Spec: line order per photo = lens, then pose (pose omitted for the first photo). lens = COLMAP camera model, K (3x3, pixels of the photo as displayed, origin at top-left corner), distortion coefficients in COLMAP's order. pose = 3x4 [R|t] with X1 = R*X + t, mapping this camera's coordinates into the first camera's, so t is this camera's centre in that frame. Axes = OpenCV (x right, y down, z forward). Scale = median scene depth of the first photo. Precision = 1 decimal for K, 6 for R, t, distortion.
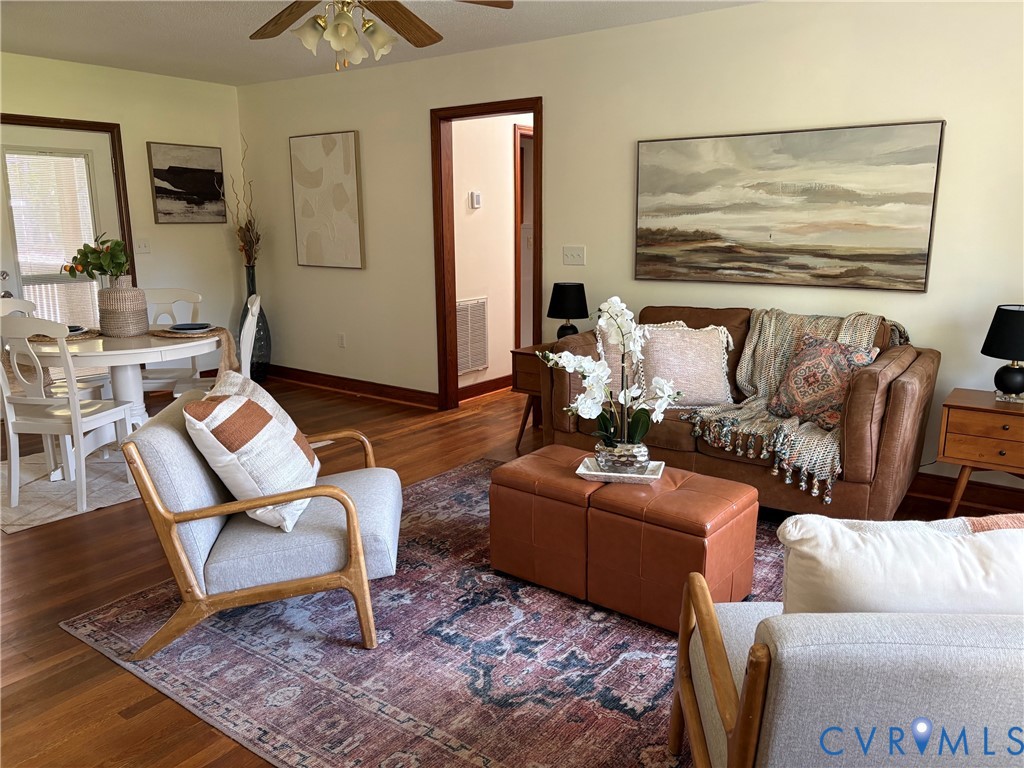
lens RADIAL K [[756.6, 0, 512.0], [0, 756.6, 384.0], [0, 0, 1]] dist [0.078519, -0.099904]
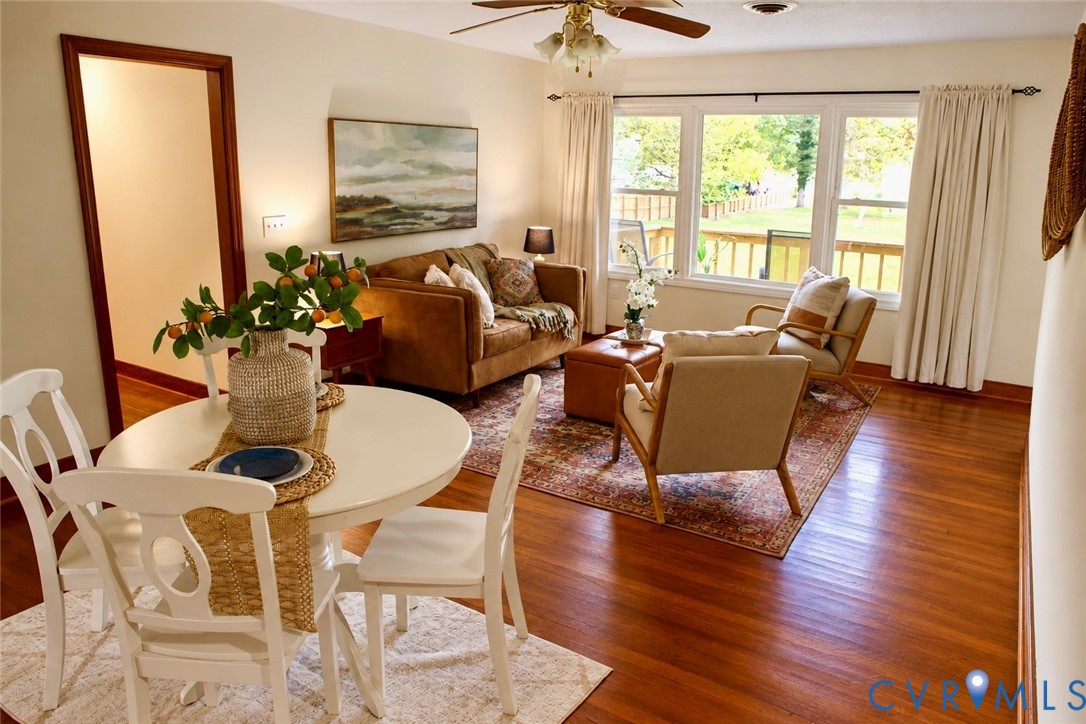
lens RADIAL K [[756.1, 0, 543.0], [0, 756.1, 362.0], [0, 0, 1]] dist [-0.055761, 0.000900]
pose [[-0.073882, -0.269188, 0.960250, -1.052951], [0.180228, 0.943423, 0.278338, -0.248668], [-0.980846, 0.193628, -0.021187, 0.850605]]
